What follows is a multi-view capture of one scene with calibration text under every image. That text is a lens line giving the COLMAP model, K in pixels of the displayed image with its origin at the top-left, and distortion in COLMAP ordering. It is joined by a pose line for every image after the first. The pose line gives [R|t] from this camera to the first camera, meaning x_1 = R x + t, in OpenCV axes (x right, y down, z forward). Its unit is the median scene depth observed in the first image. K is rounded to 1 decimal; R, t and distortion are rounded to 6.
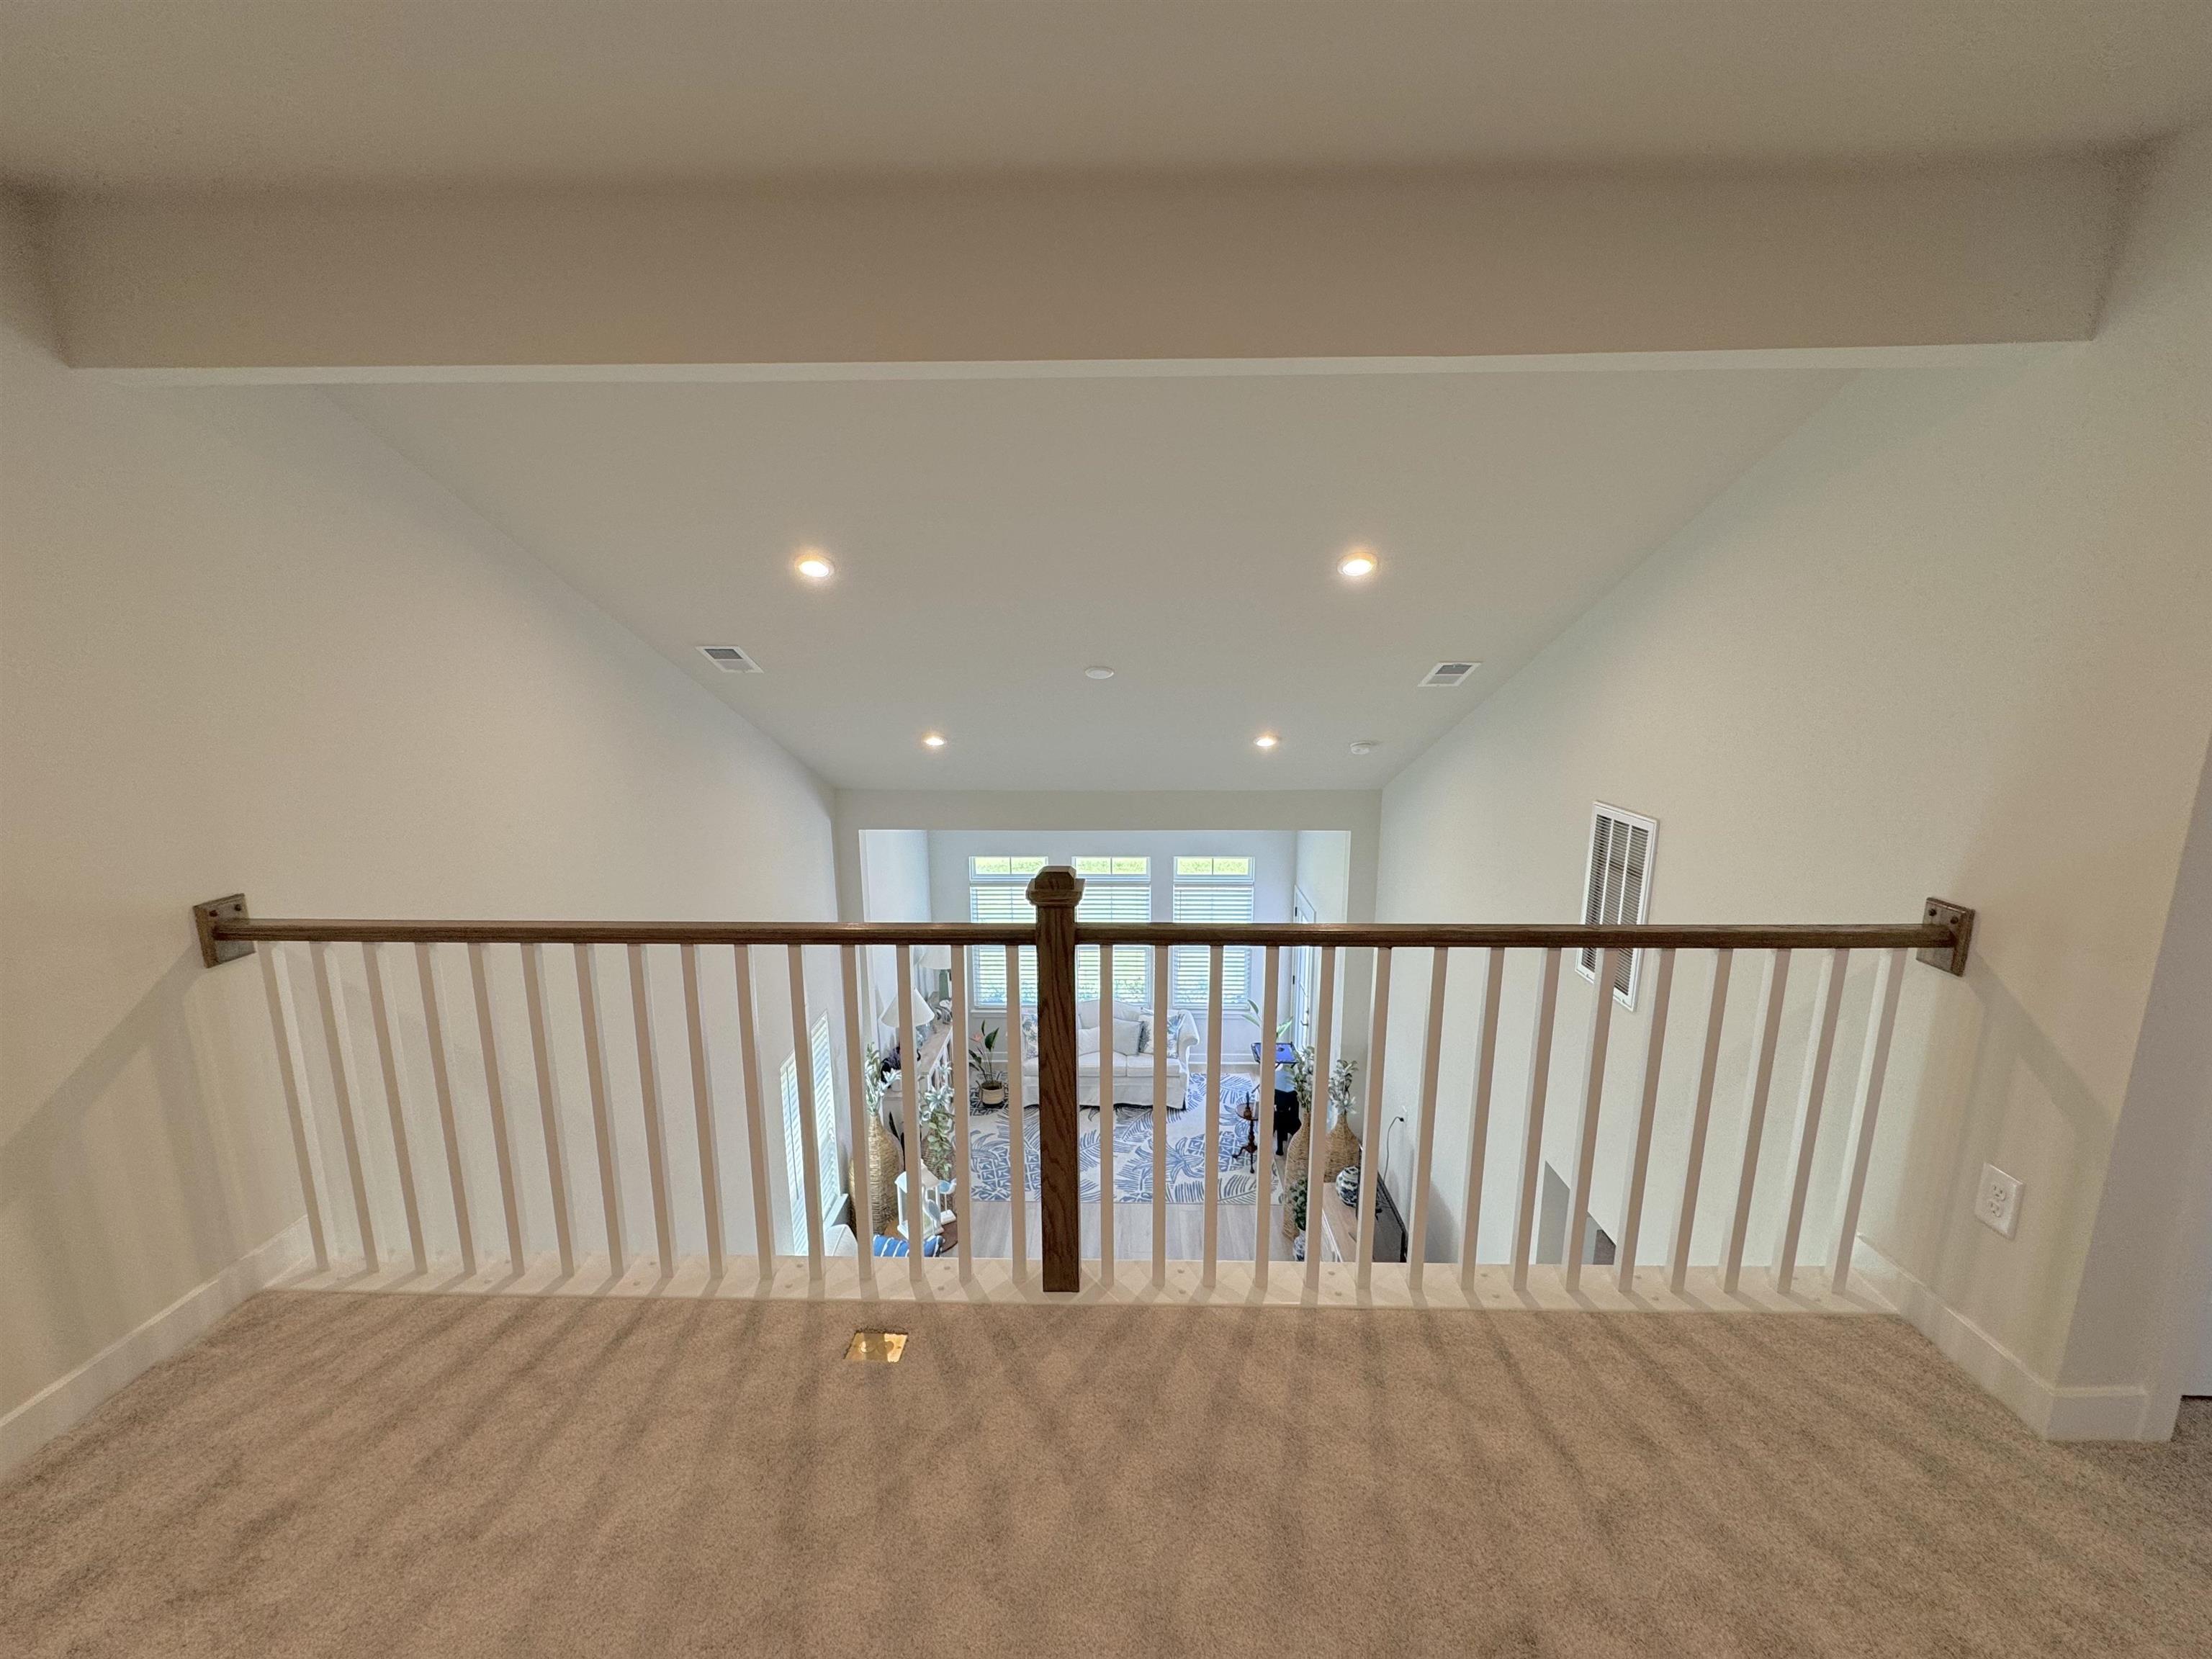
lens RADIAL K [[882.9, 0, 1101.7], [0, 882.9, 827.3], [0, 0, 1]] dist [-0.007521, 0.001056]
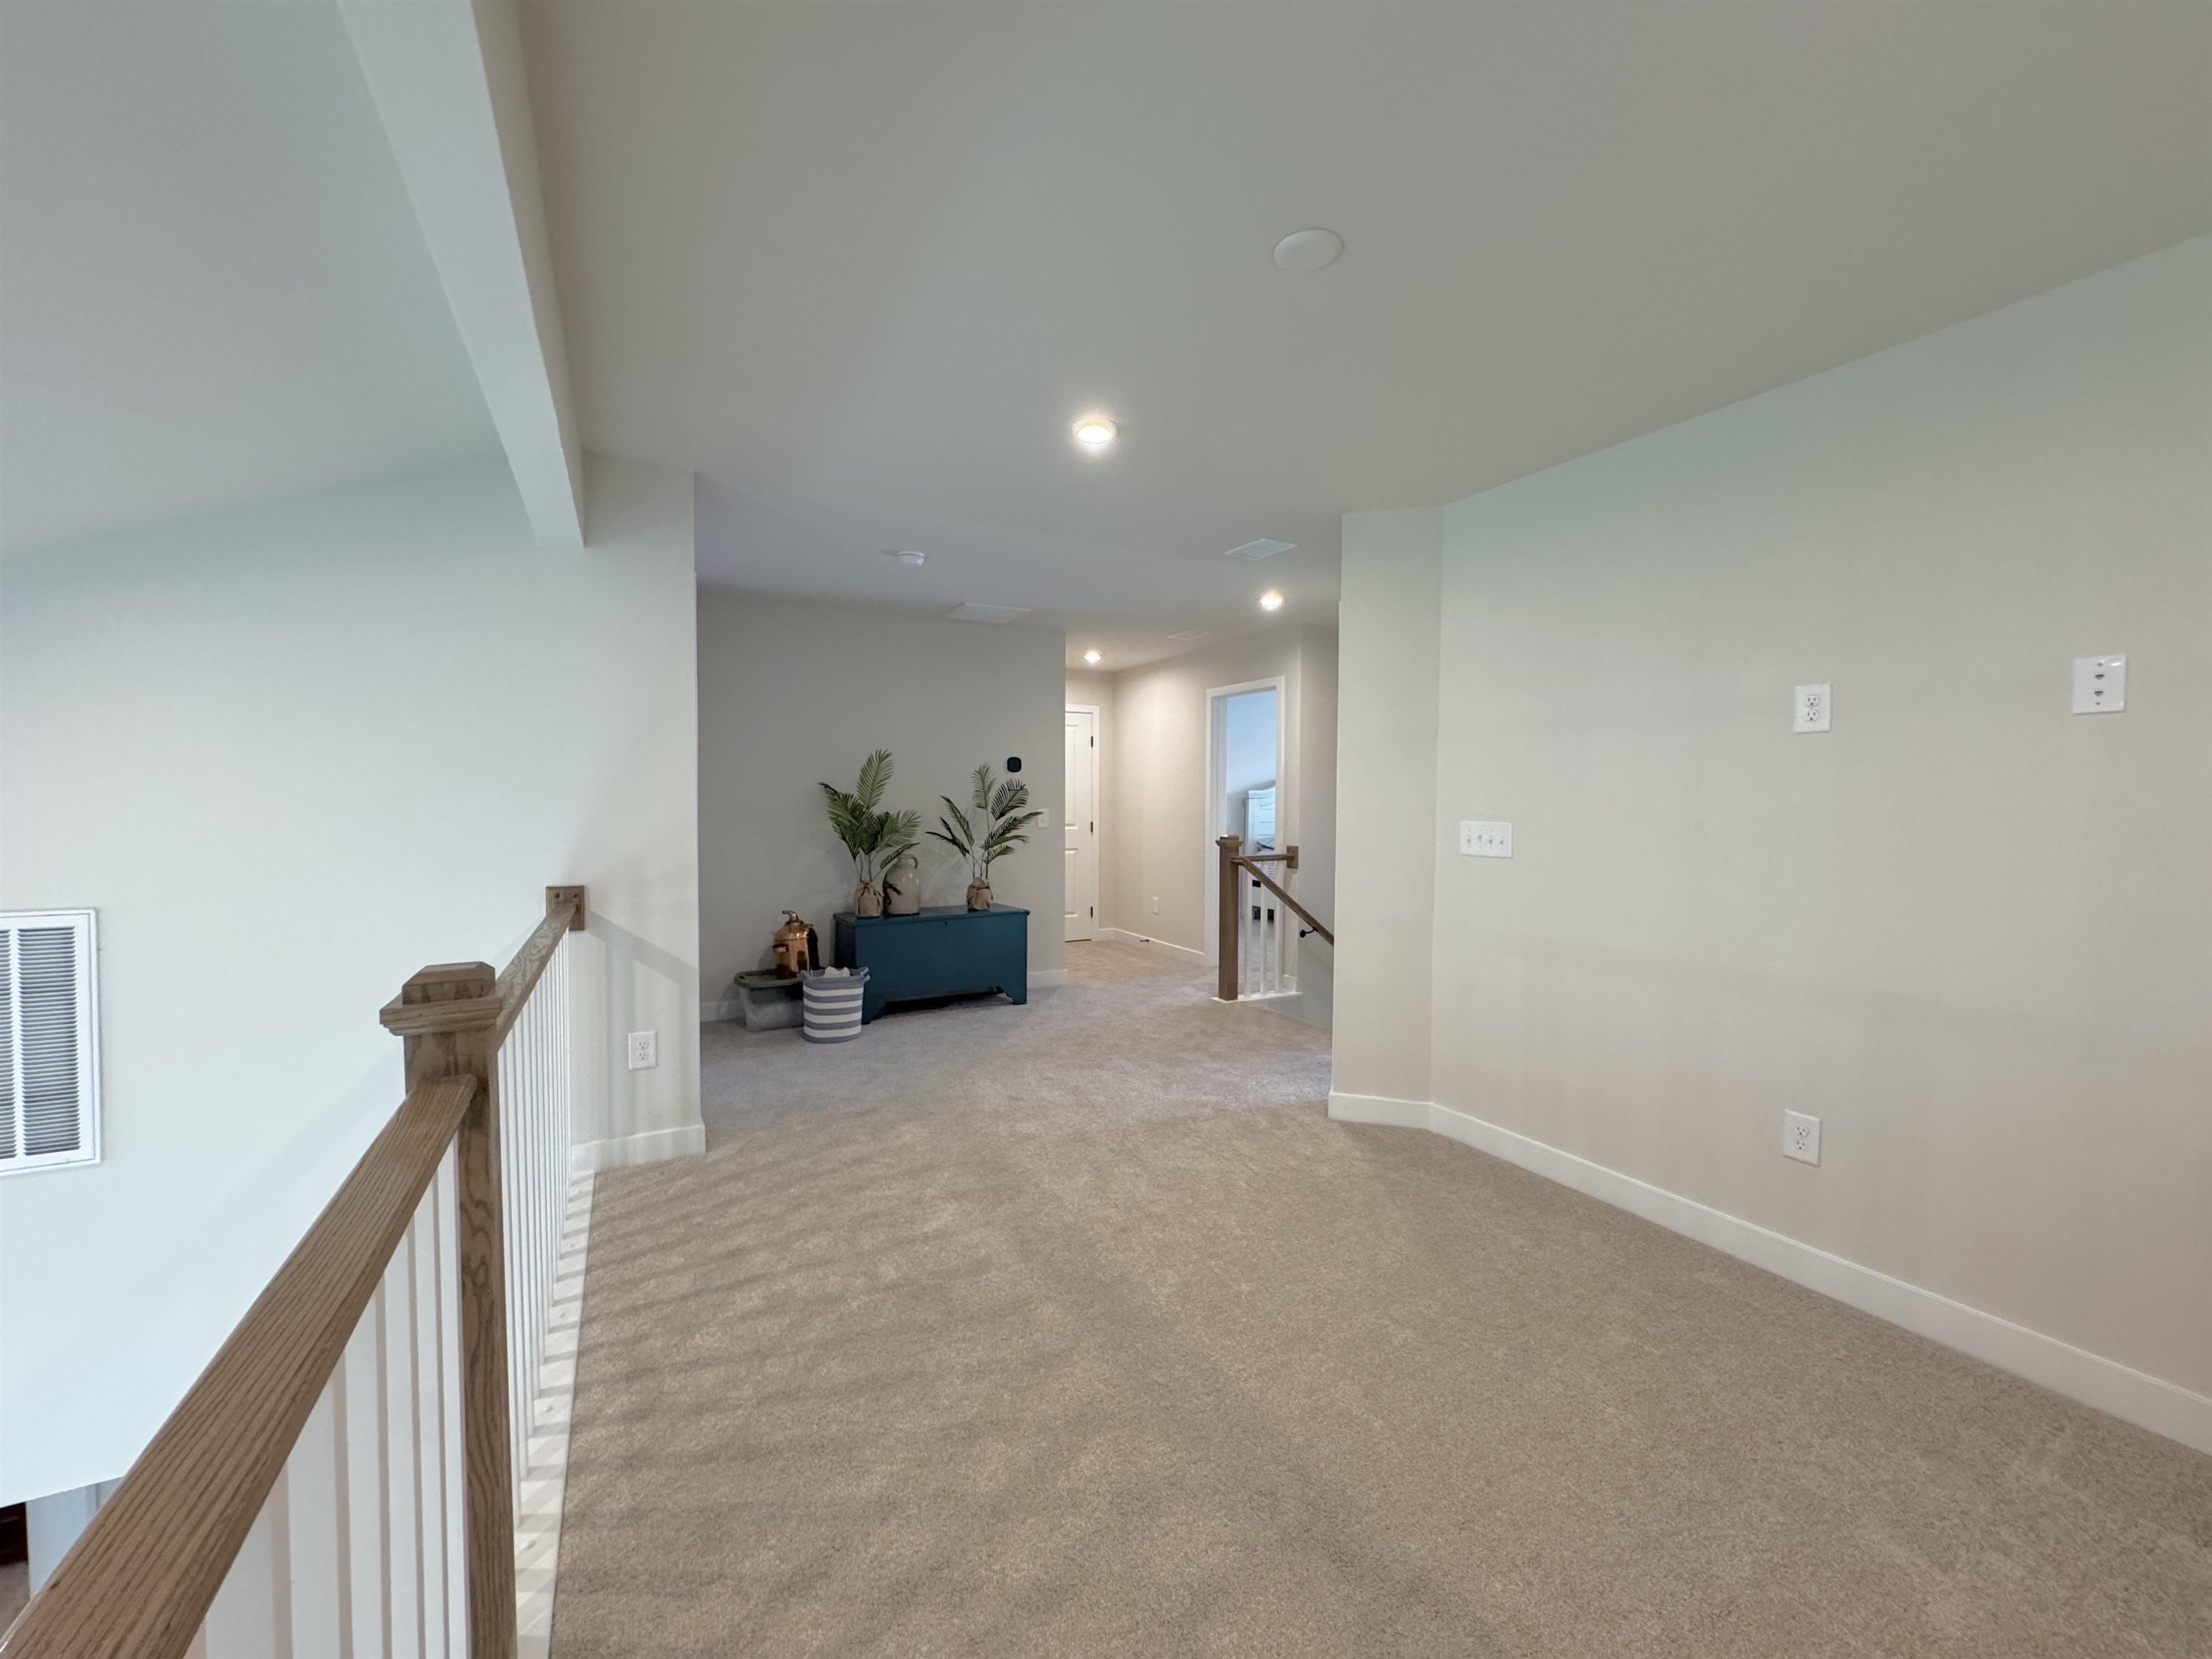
lens RADIAL K [[882.9, 0, 1103.9], [0, 882.9, 829.1], [0, 0, 1]] dist [-0.007521, 0.001056]
pose [[-0.498871, -0.026745, 0.866263, -0.234281], [0.161788, 0.979080, 0.123400, -0.013281], [-0.851441, 0.201712, -0.484108, 0.270527]]
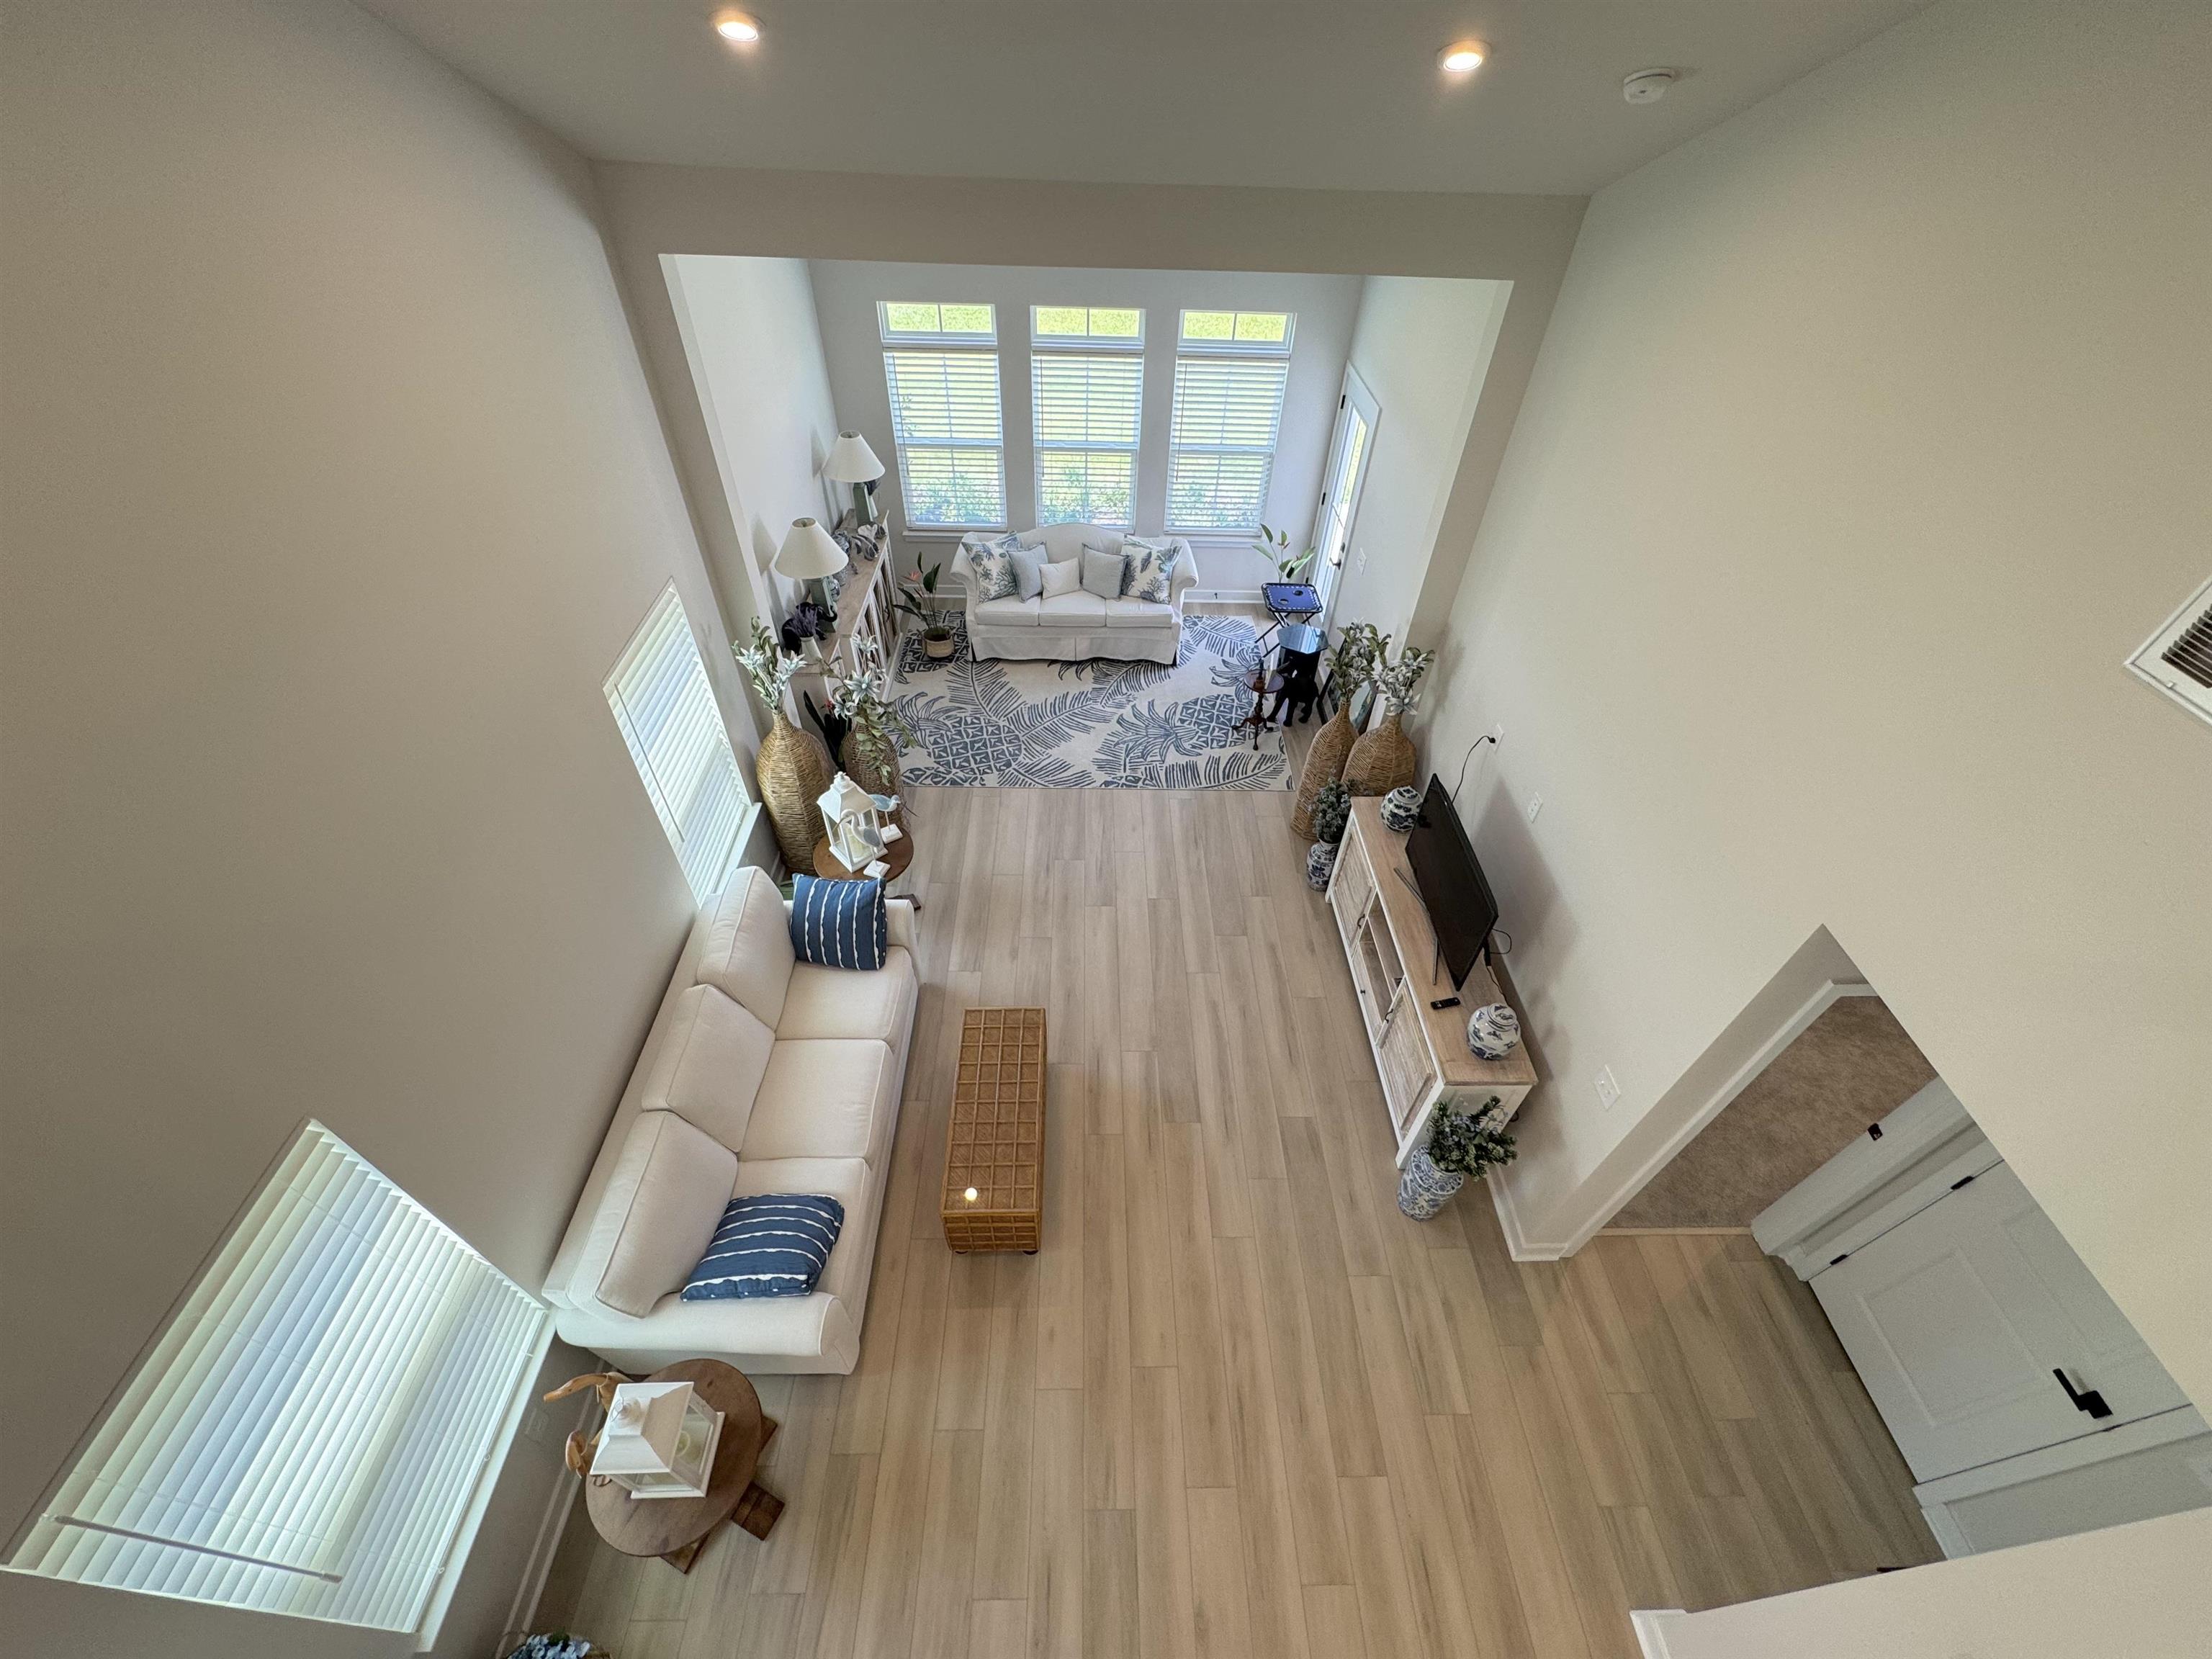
lens RADIAL K [[882.9, 0, 1107.1], [0, 882.9, 831.8], [0, 0, 1]] dist [-0.007521, 0.001056]
pose [[0.998366, -0.007412, 0.056666, -0.024065], [-0.025086, 0.834080, 0.551073, -0.005801], [-0.051348, -0.551594, 0.832531, 0.313726]]
